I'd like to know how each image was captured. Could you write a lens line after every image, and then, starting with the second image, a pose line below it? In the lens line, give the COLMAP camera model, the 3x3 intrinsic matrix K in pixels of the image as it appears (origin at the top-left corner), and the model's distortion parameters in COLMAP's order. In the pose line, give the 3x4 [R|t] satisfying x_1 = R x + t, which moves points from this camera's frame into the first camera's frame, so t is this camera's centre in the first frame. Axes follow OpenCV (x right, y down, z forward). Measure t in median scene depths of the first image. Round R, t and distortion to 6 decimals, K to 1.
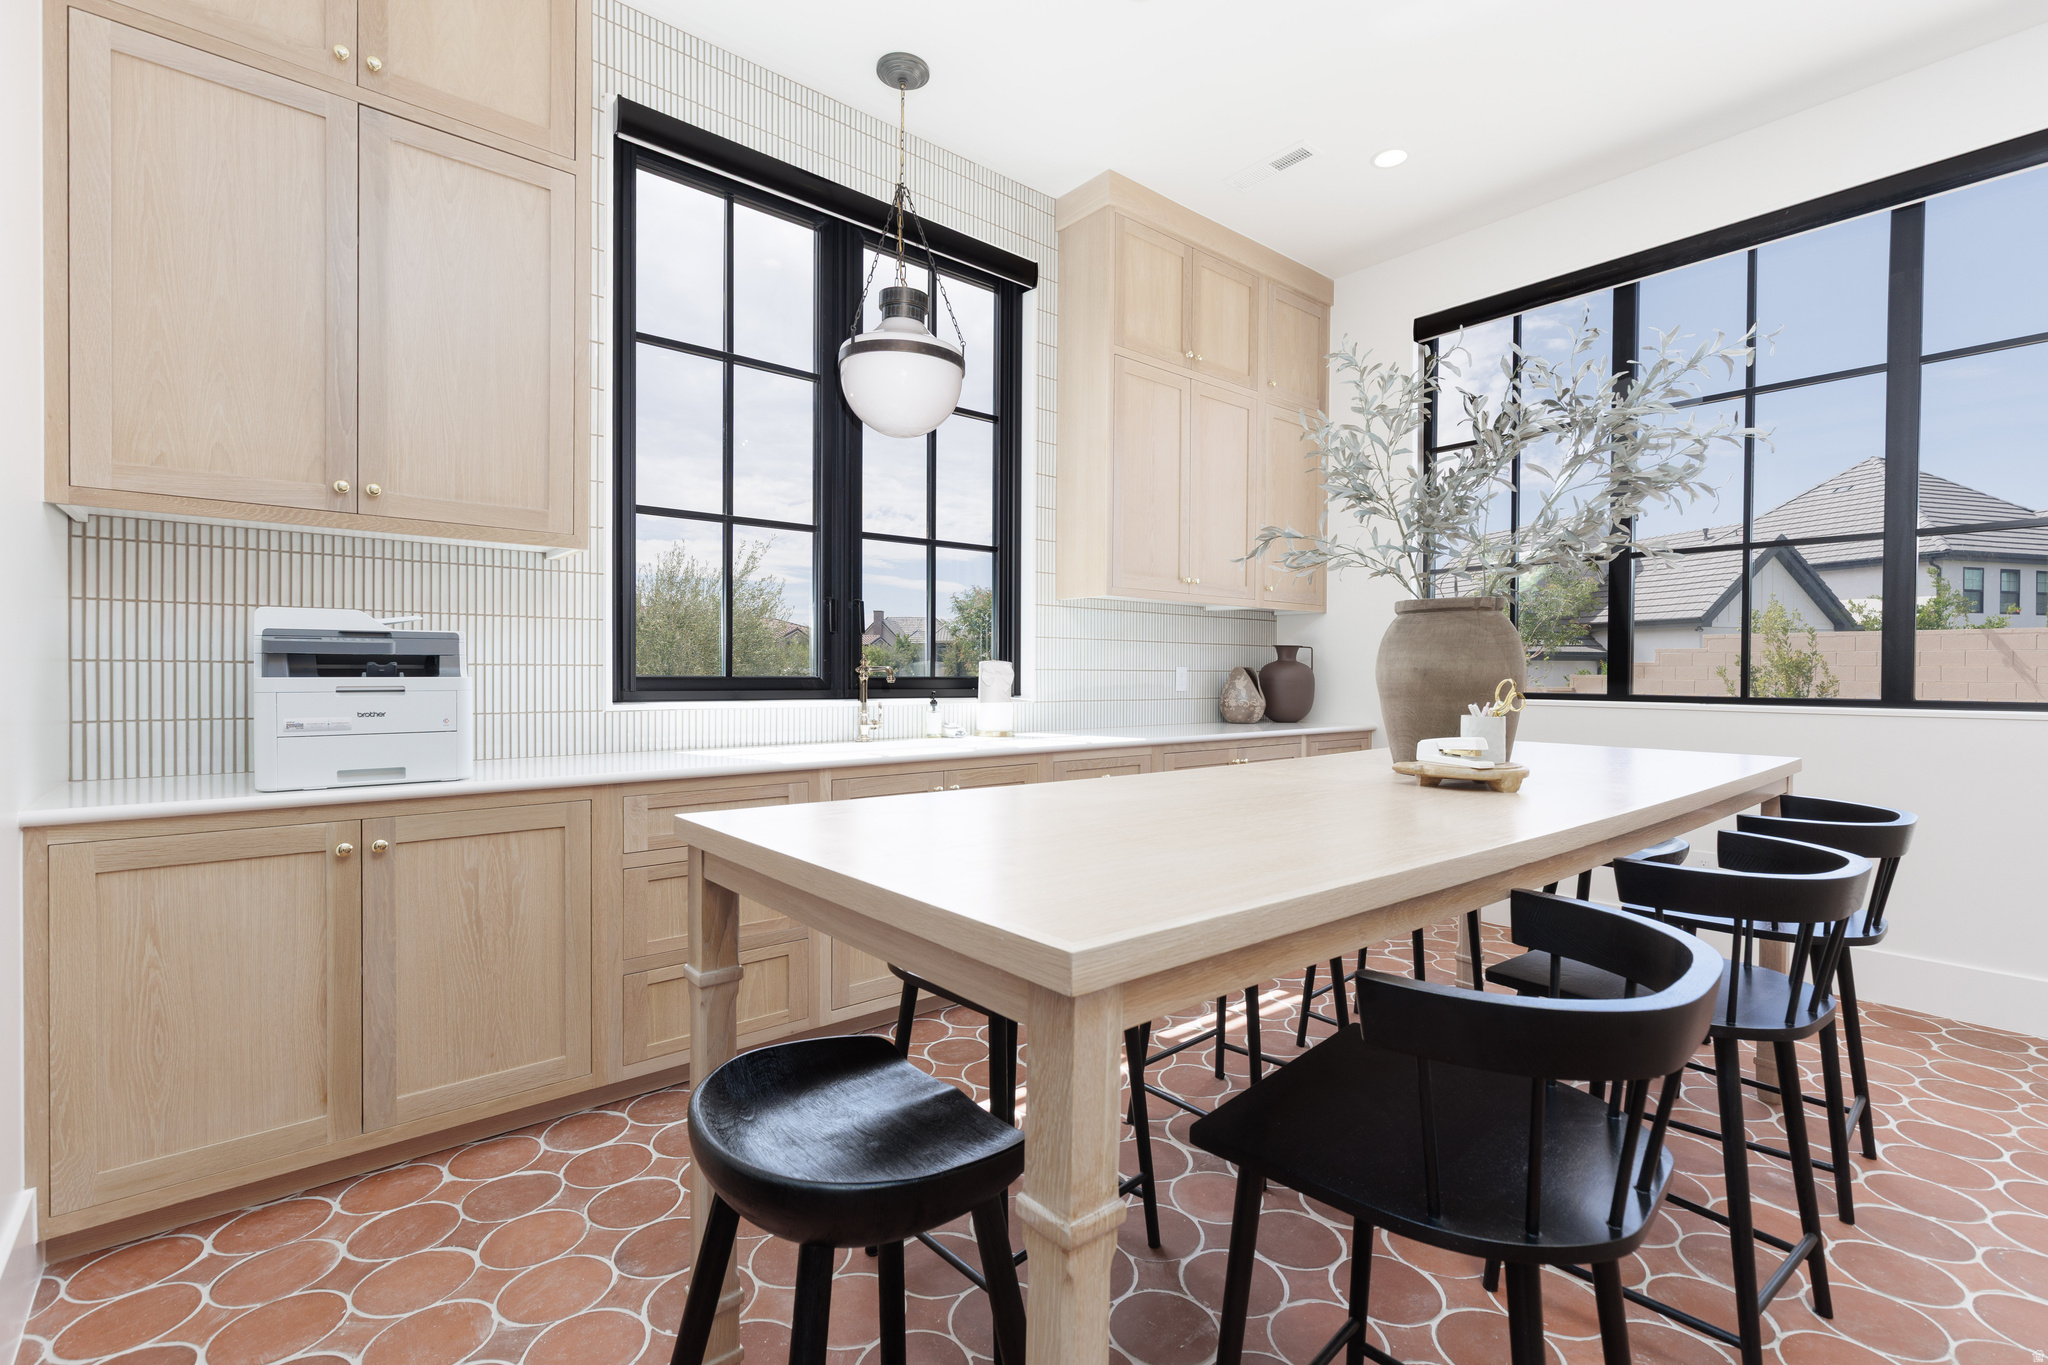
lens RADIAL K [[912.3, 0, 1022.4], [0, 912.3, 680.5], [0, 0, 1]] dist [0.003201, -0.000472]
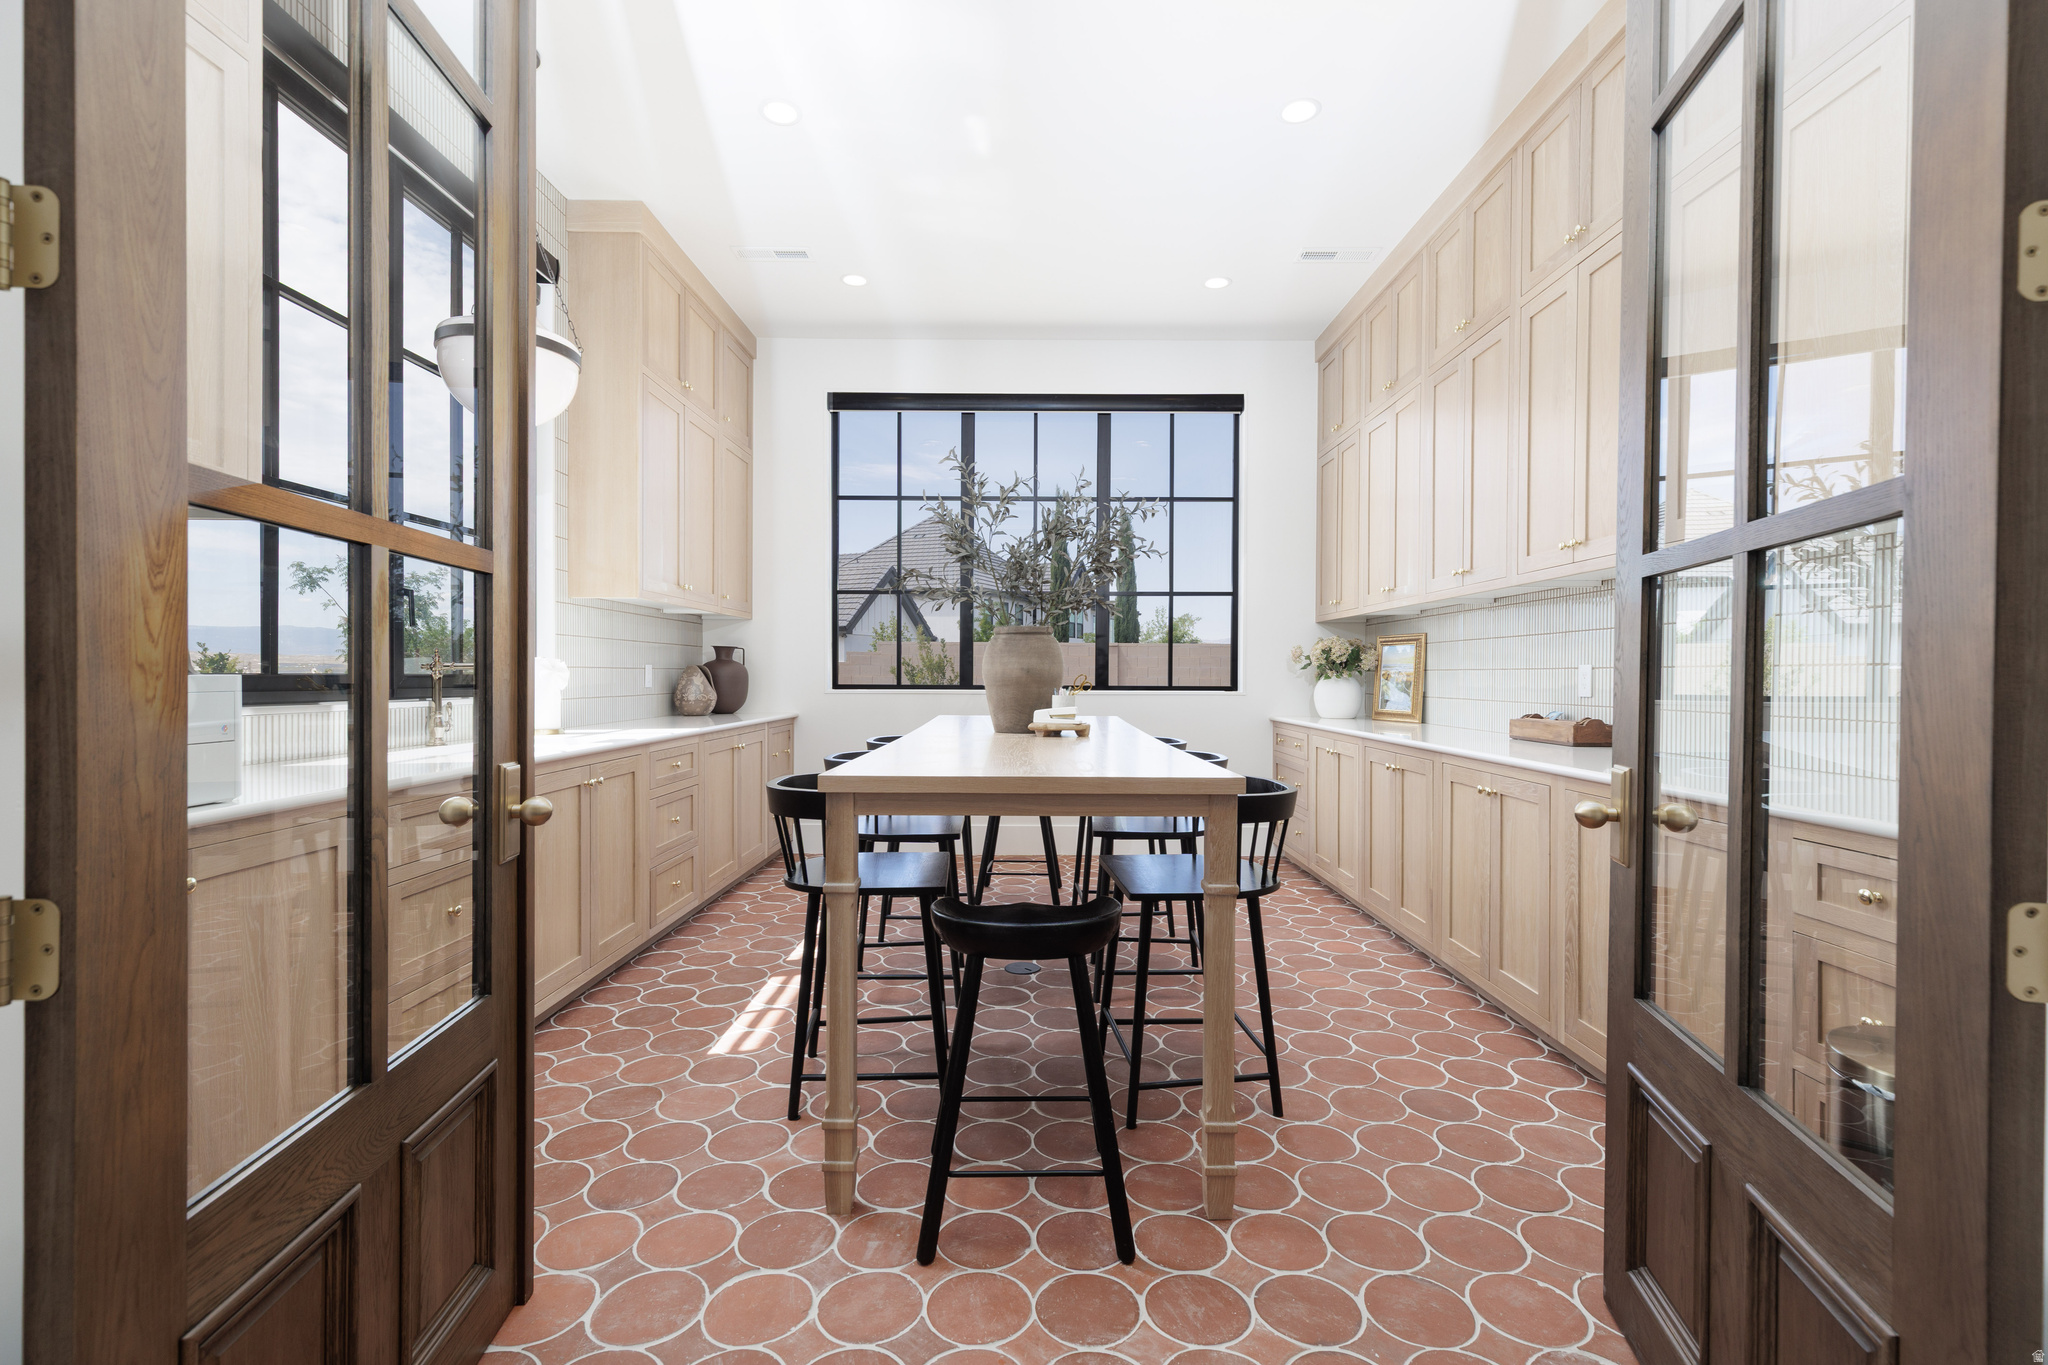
lens RADIAL K [[912.3, 0, 1027.6], [0, 912.3, 681.4], [0, 0, 1]] dist [0.003201, -0.000472]
pose [[0.647331, -0.007865, 0.762168, -0.352249], [0.004586, 0.999969, 0.006425, 0.000134], [-0.762195, -0.000664, 0.647347, -0.032898]]
